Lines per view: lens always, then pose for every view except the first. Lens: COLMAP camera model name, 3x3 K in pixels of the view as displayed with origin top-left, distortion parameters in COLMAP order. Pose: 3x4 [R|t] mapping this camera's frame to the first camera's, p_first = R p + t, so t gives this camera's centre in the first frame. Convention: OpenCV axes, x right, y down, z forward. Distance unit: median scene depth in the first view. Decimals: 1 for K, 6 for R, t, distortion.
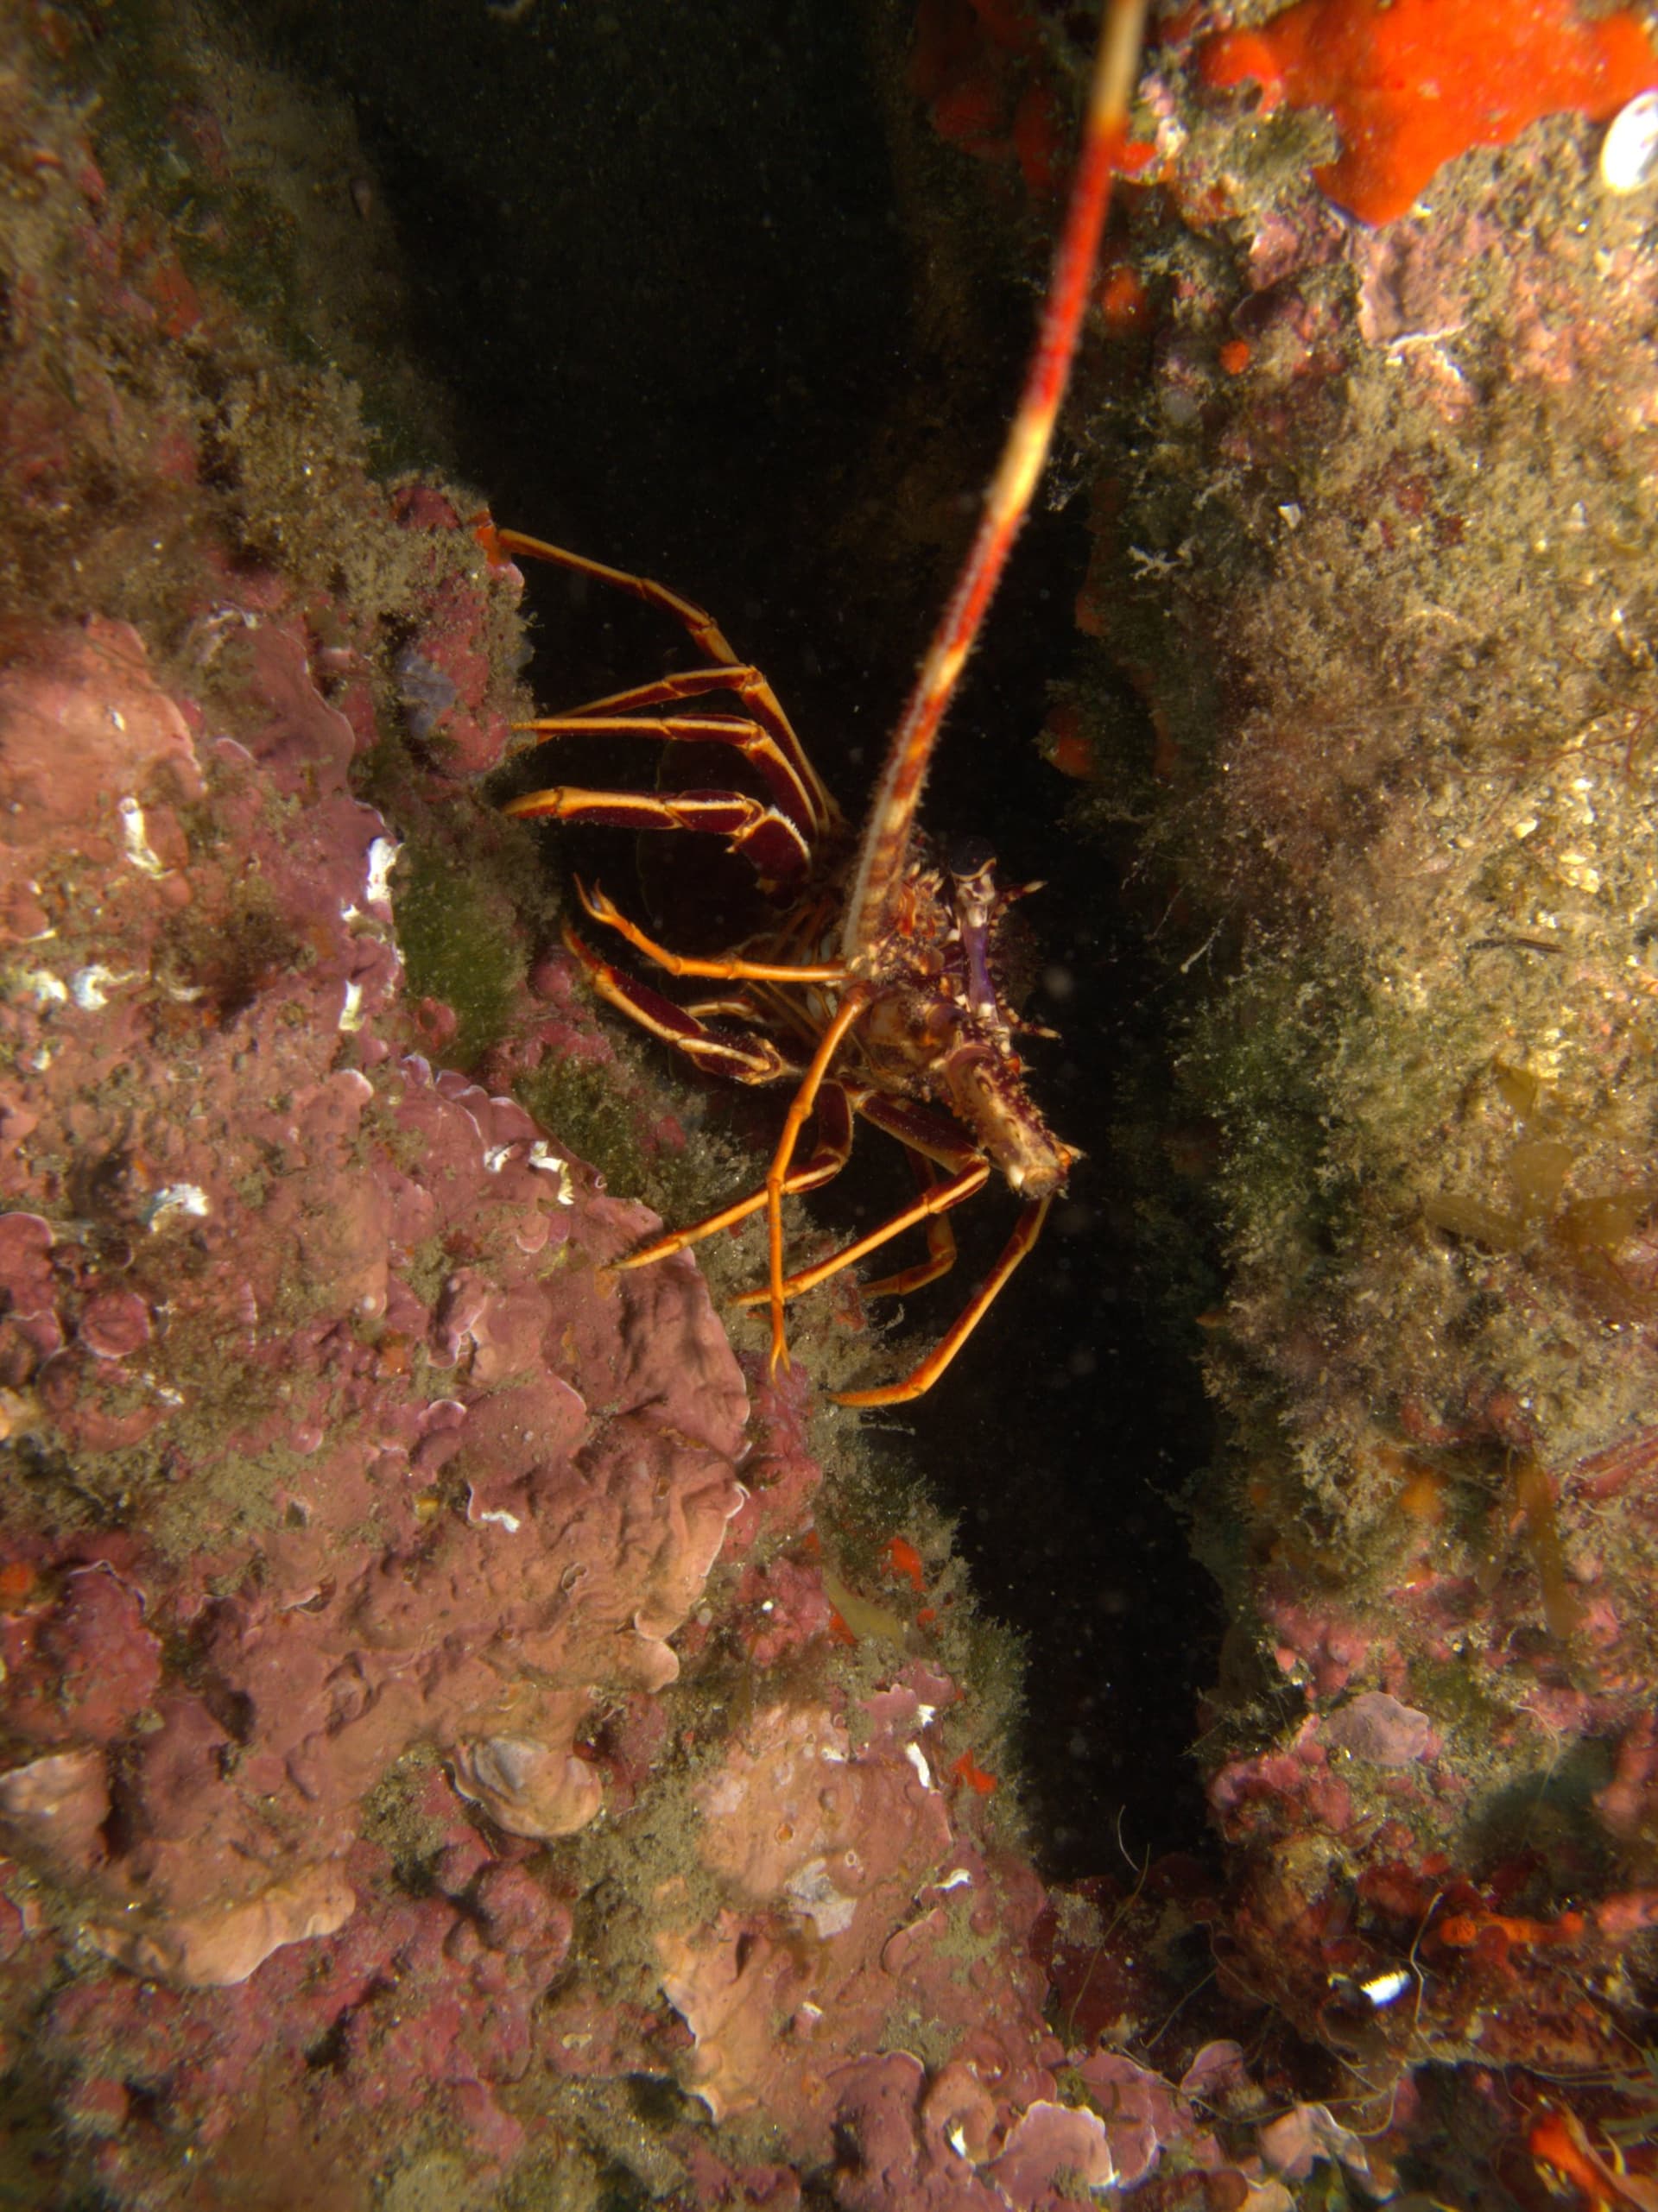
lens RADIAL K [[2550.2, 0, 830.1], [0, 2550.2, 1145.5], [0, 0, 1]] dist [0.118276, 0.059806]
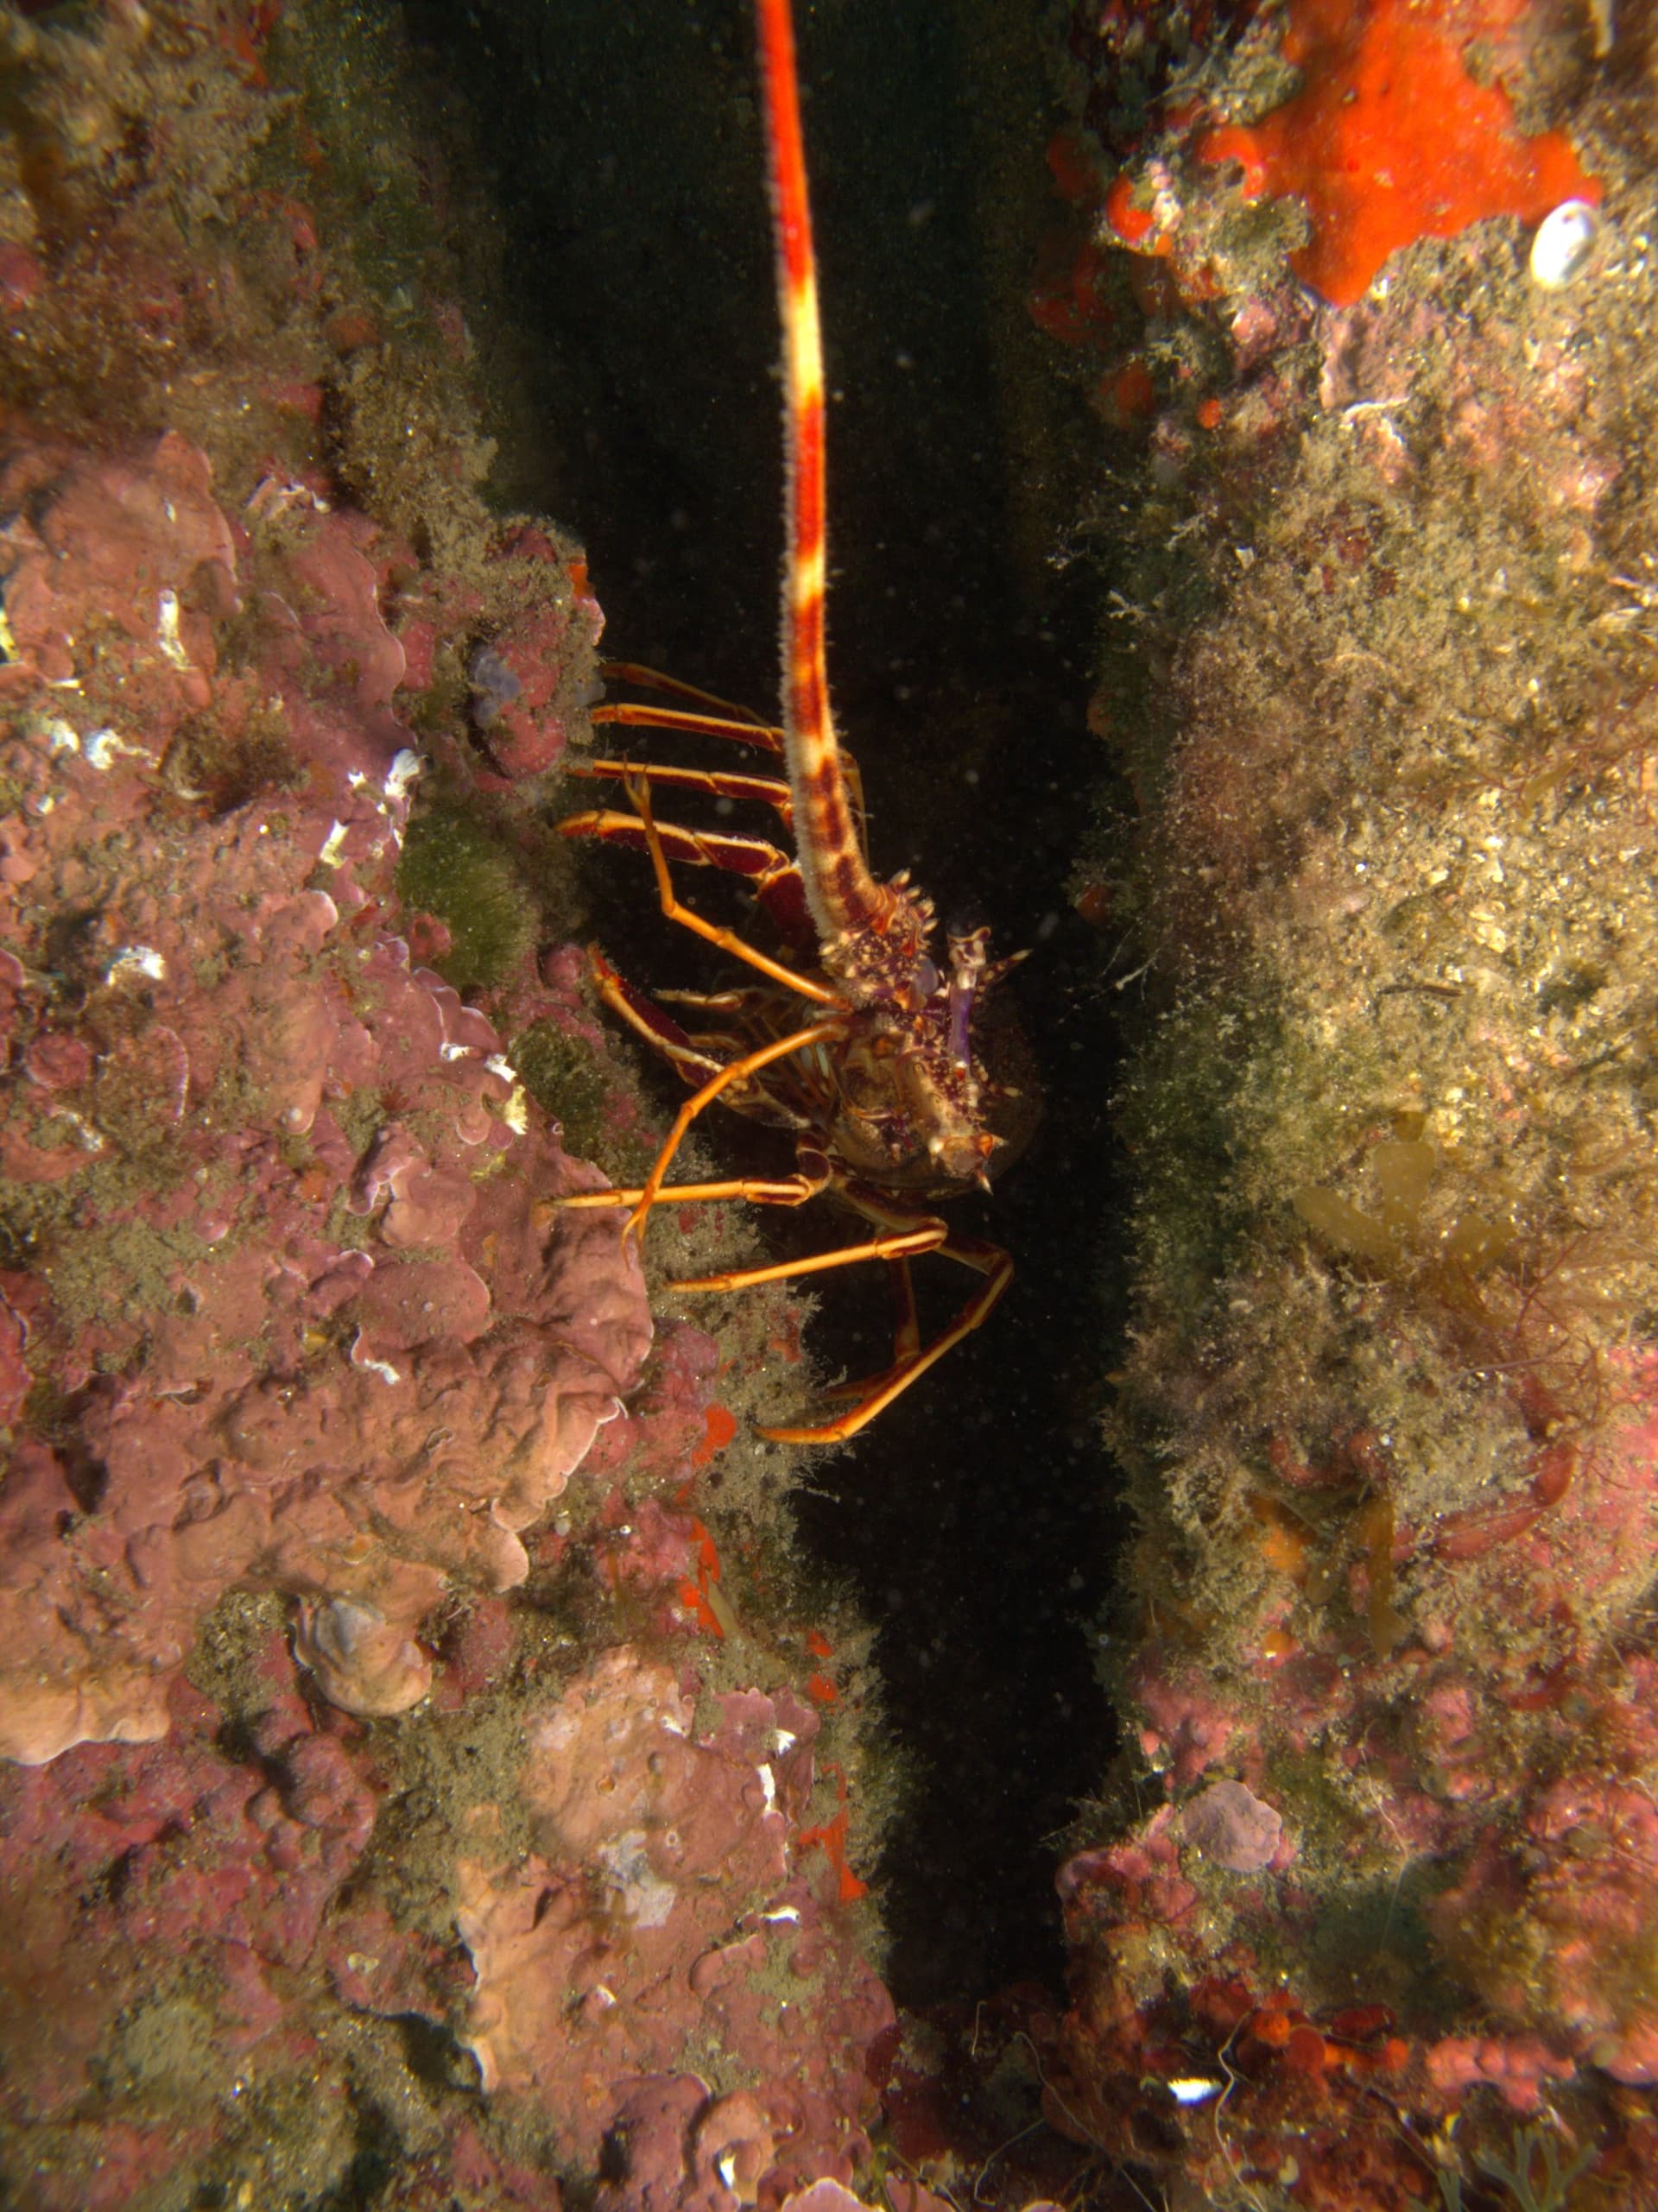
lens RADIAL K [[2550.2, 0, 830.1], [0, 2550.2, 1145.5], [0, 0, 1]] dist [0.118276, 0.059806]
pose [[0.981007, 0.152561, -0.119796, 0.162251], [-0.177067, 0.956488, -0.231901, 0.267406], [0.079204, 0.248709, 0.965334, -0.021867]]
